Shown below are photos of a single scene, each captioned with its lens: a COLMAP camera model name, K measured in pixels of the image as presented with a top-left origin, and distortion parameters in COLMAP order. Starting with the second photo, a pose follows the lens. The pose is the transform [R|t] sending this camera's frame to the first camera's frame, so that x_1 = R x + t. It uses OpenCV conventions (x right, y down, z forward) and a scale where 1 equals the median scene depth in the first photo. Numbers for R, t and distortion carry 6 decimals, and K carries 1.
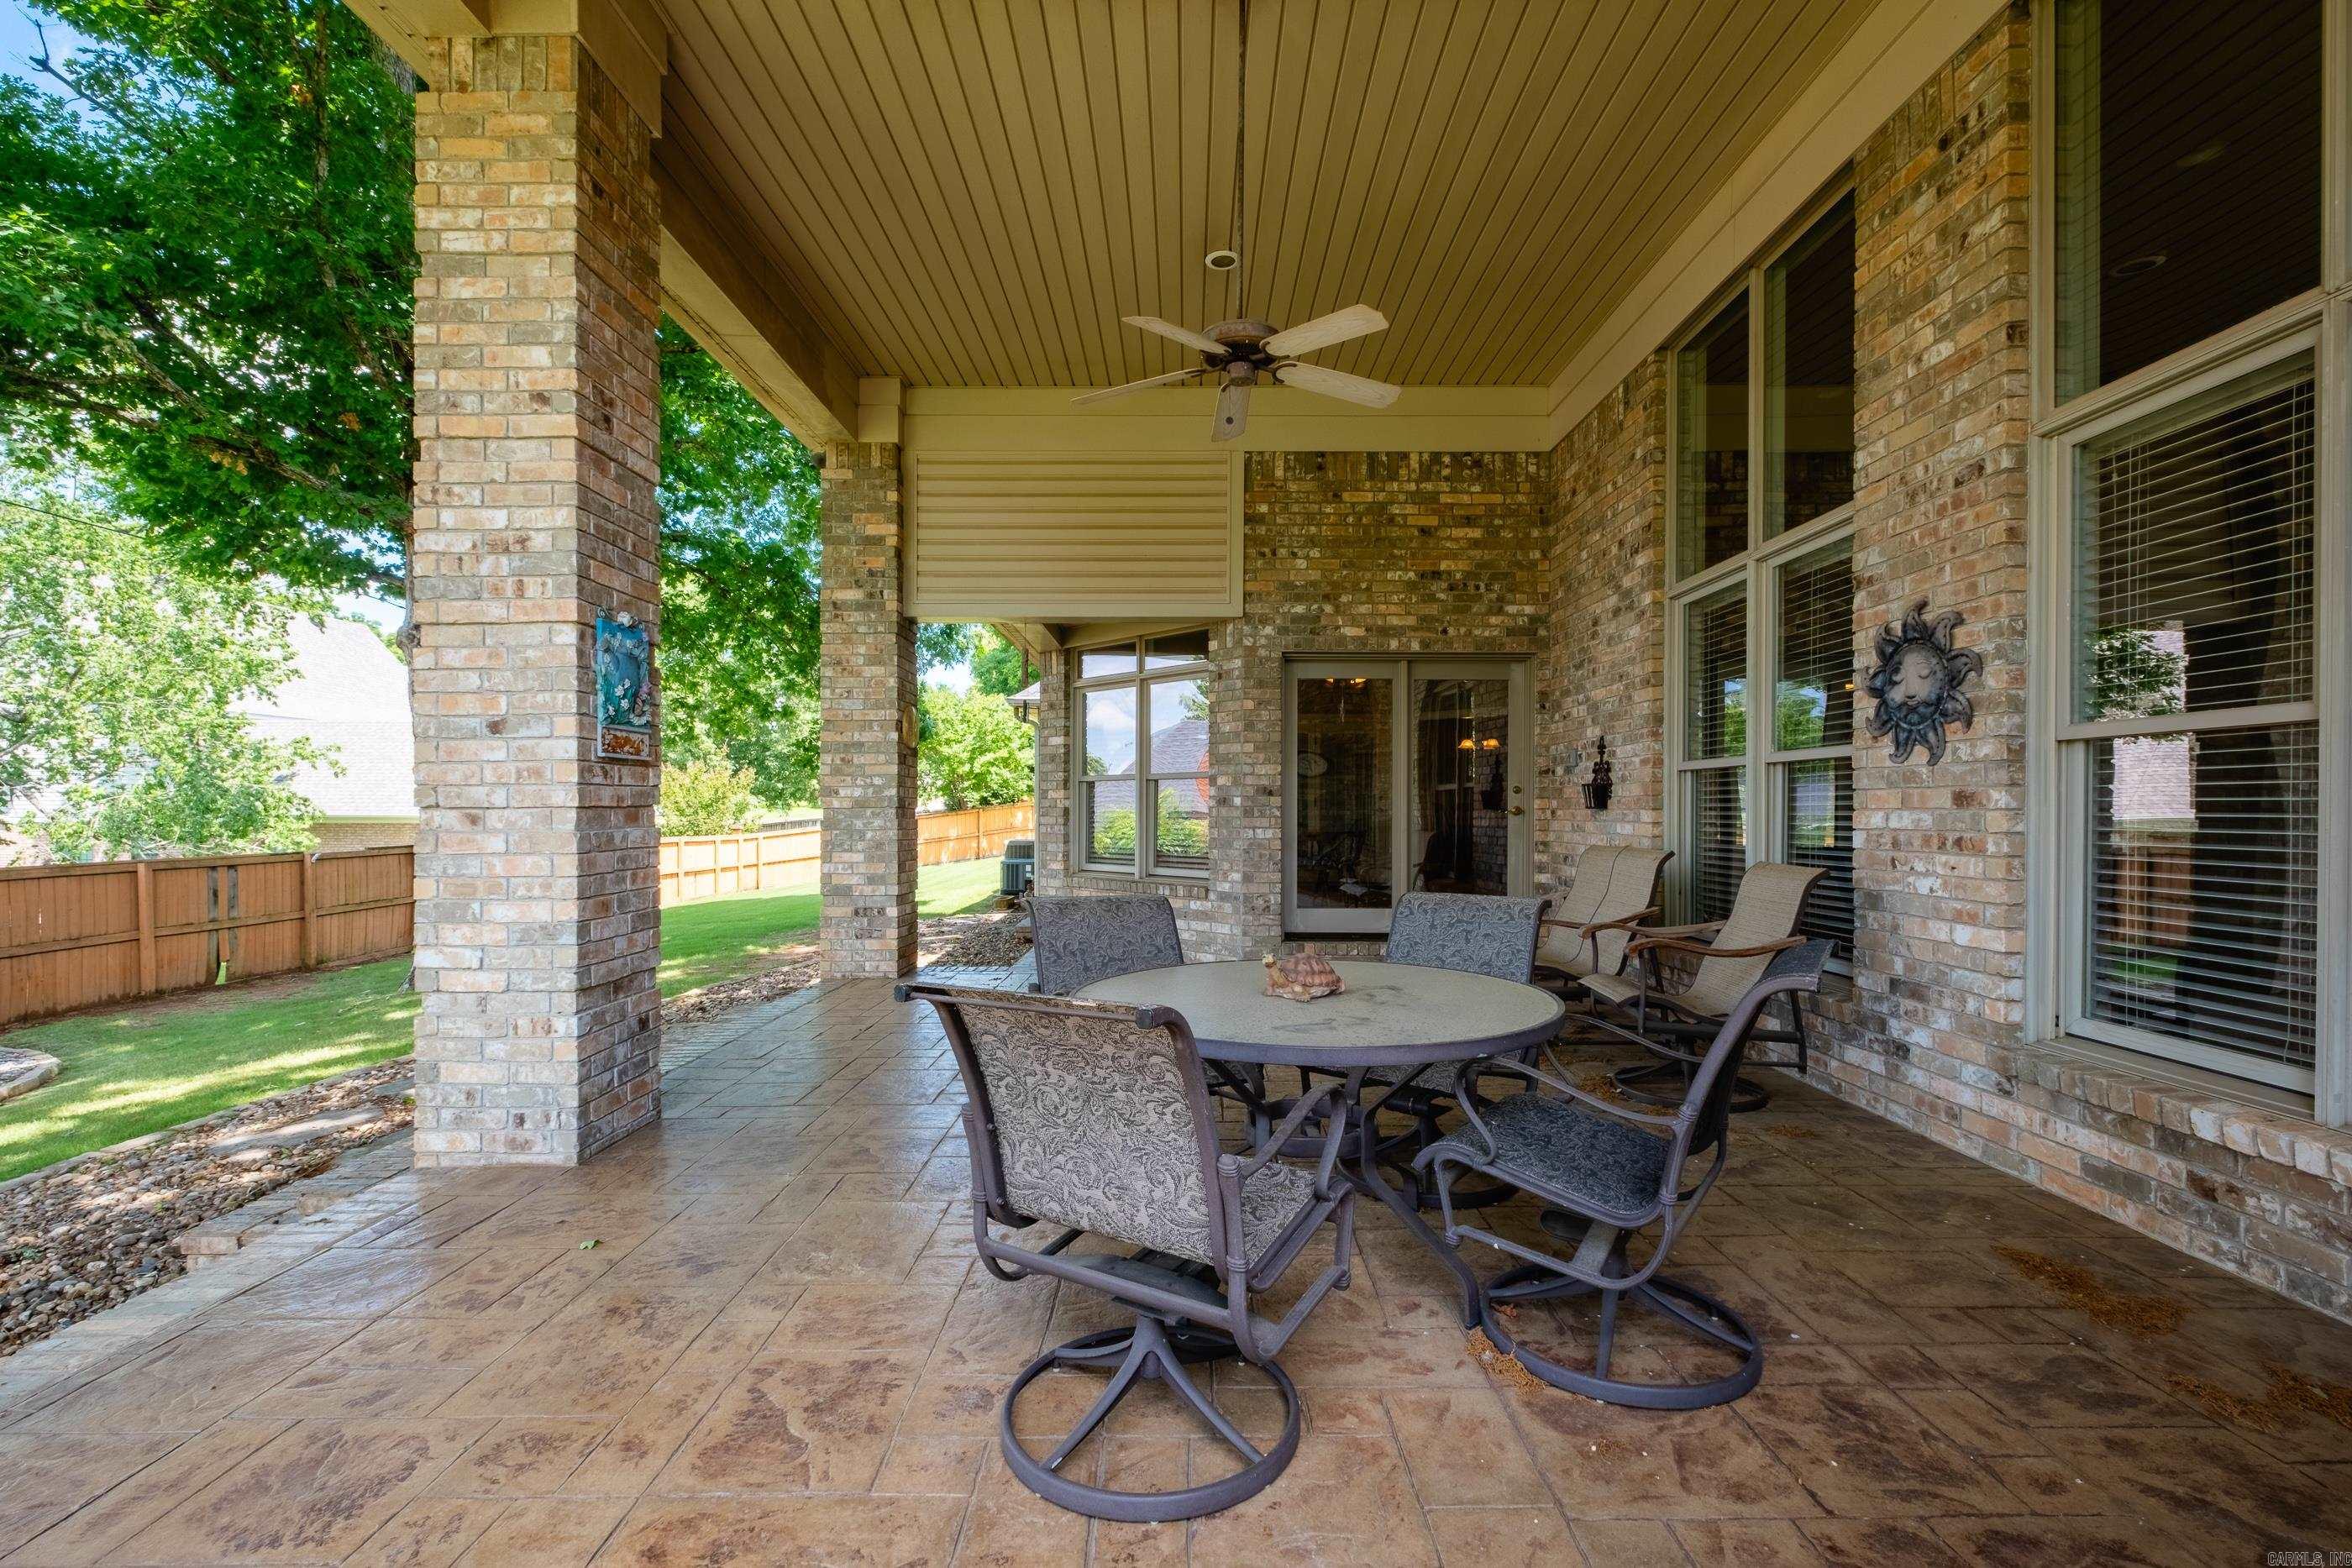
lens RADIAL K [[1041.3, 0, 1174.0], [0, 1041.3, 800.9], [0, 0, 1]] dist [0.002021, -0.000153]
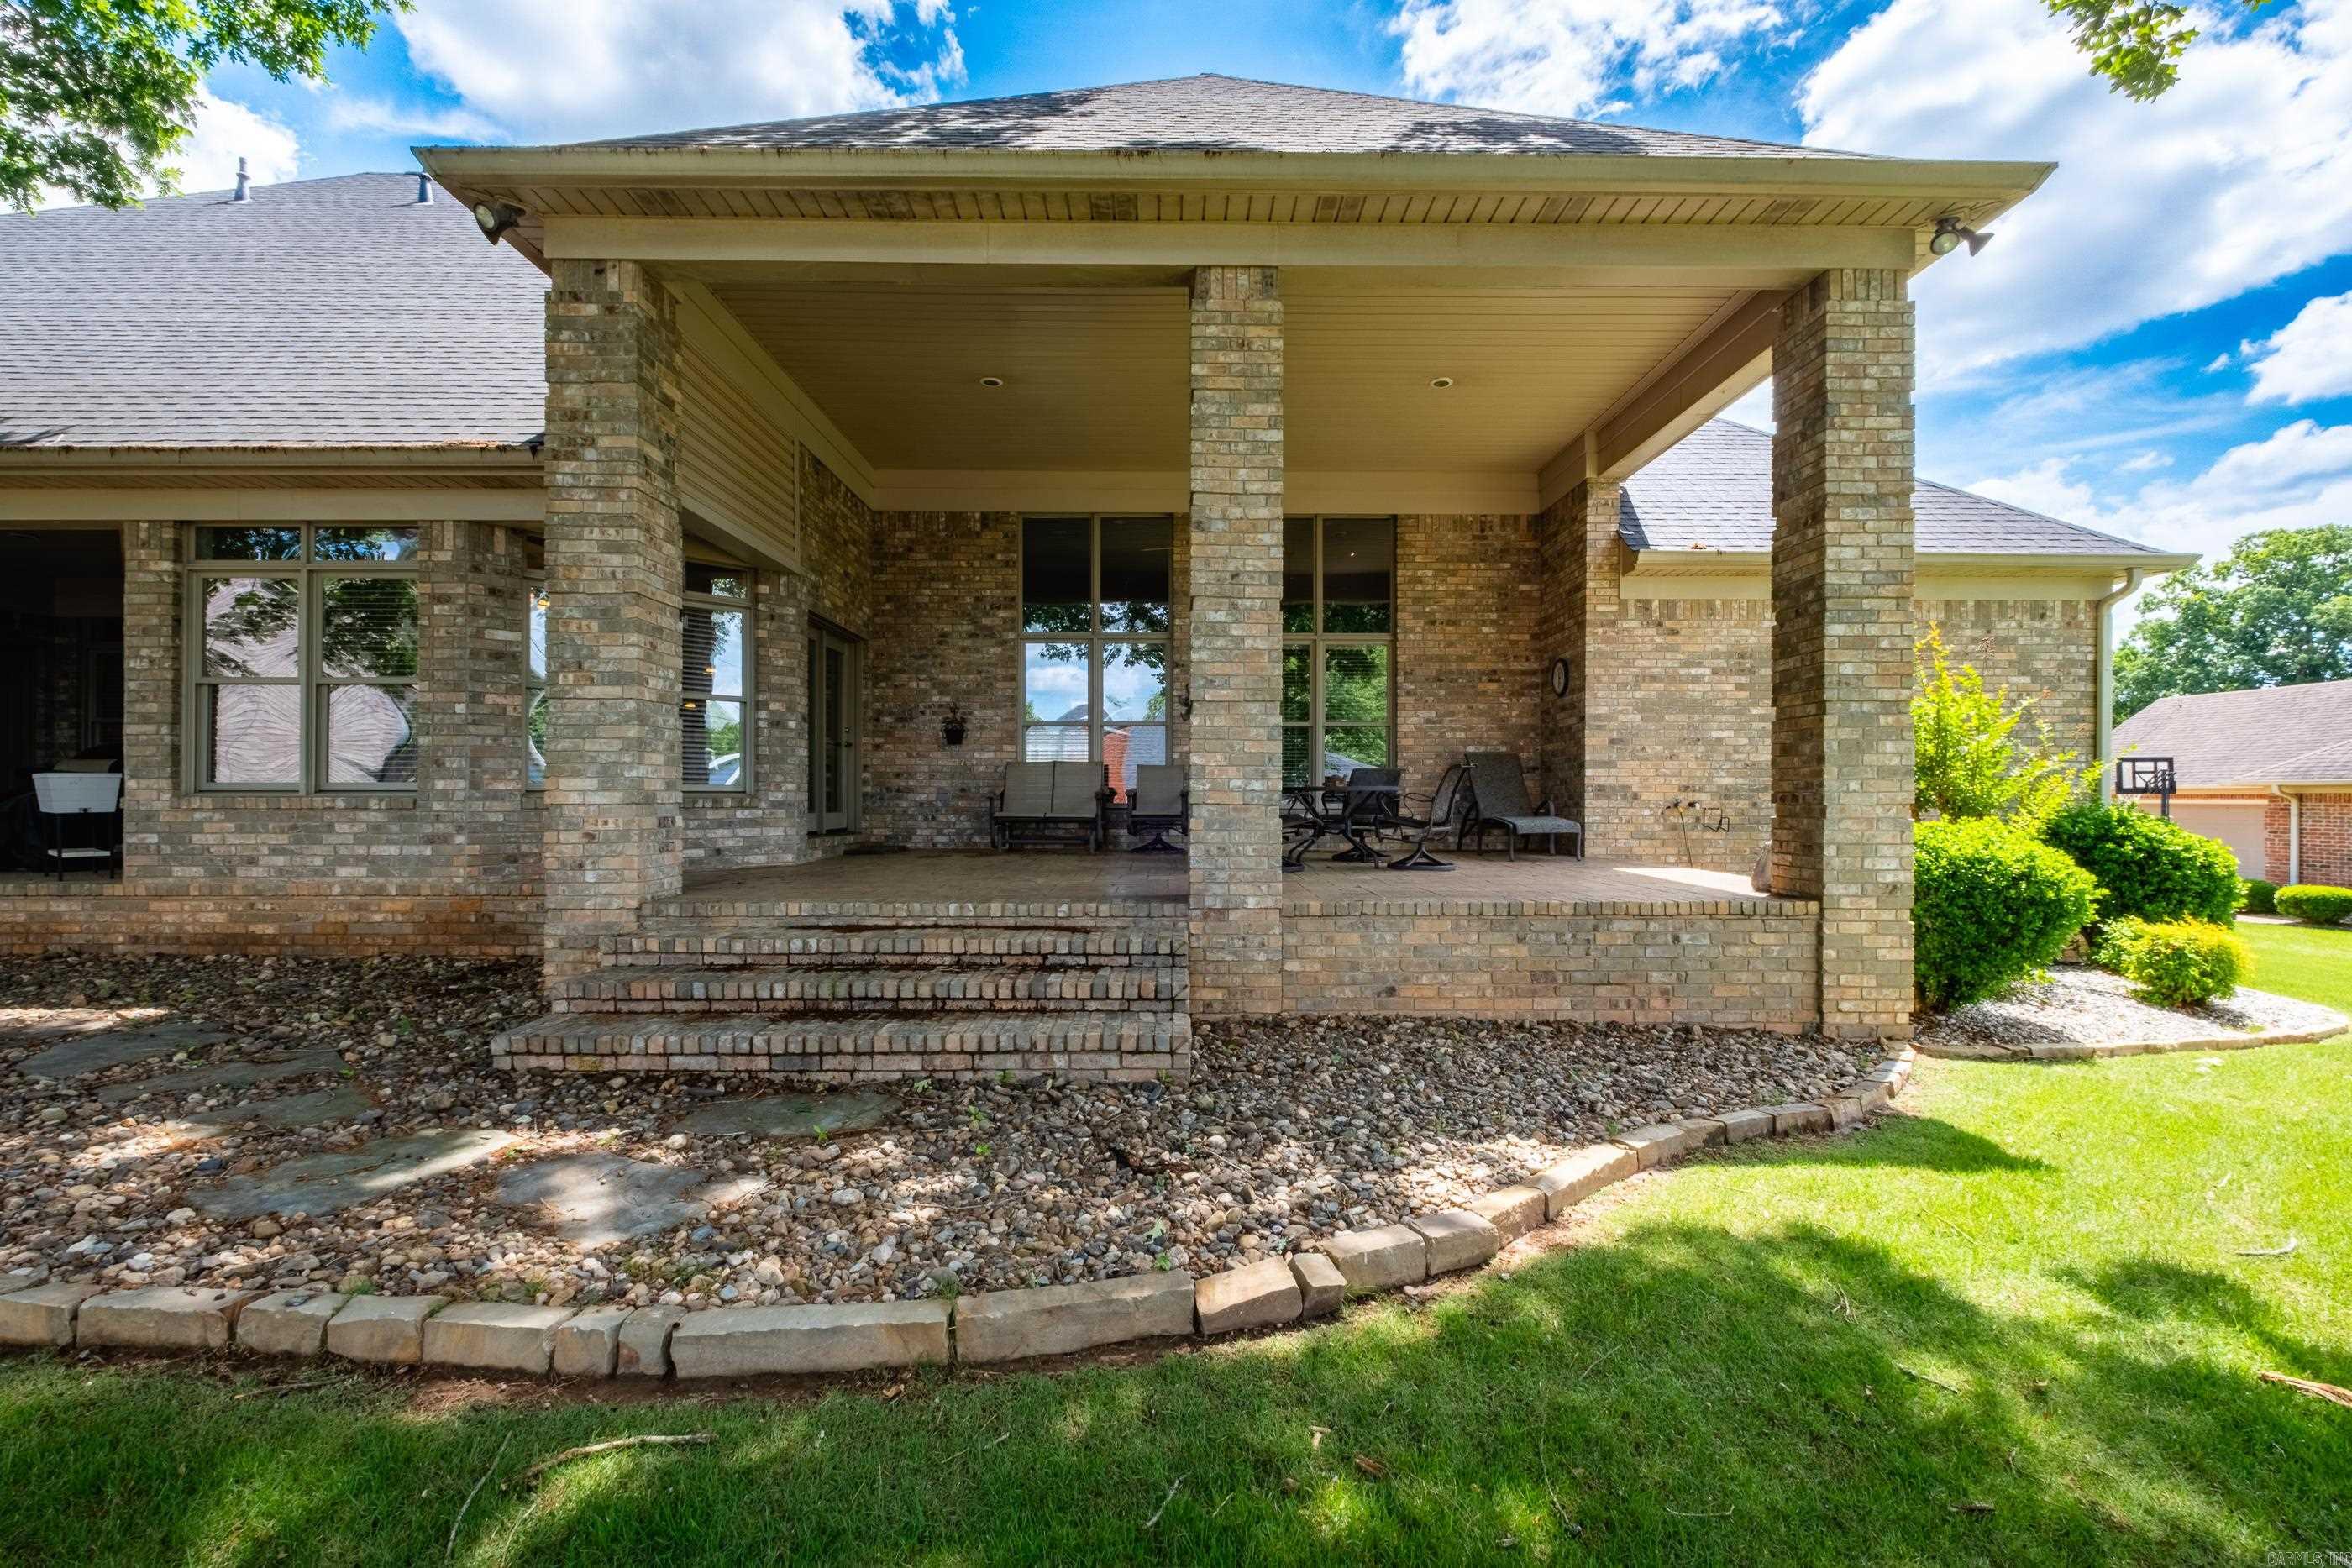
lens RADIAL K [[1041.3, 0, 1174.0], [0, 1041.3, 800.9], [0, 0, 1]] dist [0.002021, -0.000153]
pose [[-0.040139, -0.002806, 0.999190, -1.167842], [0.004915, 0.999983, 0.003006, 0.087678], [-0.999182, 0.005031, -0.040125, 0.601569]]
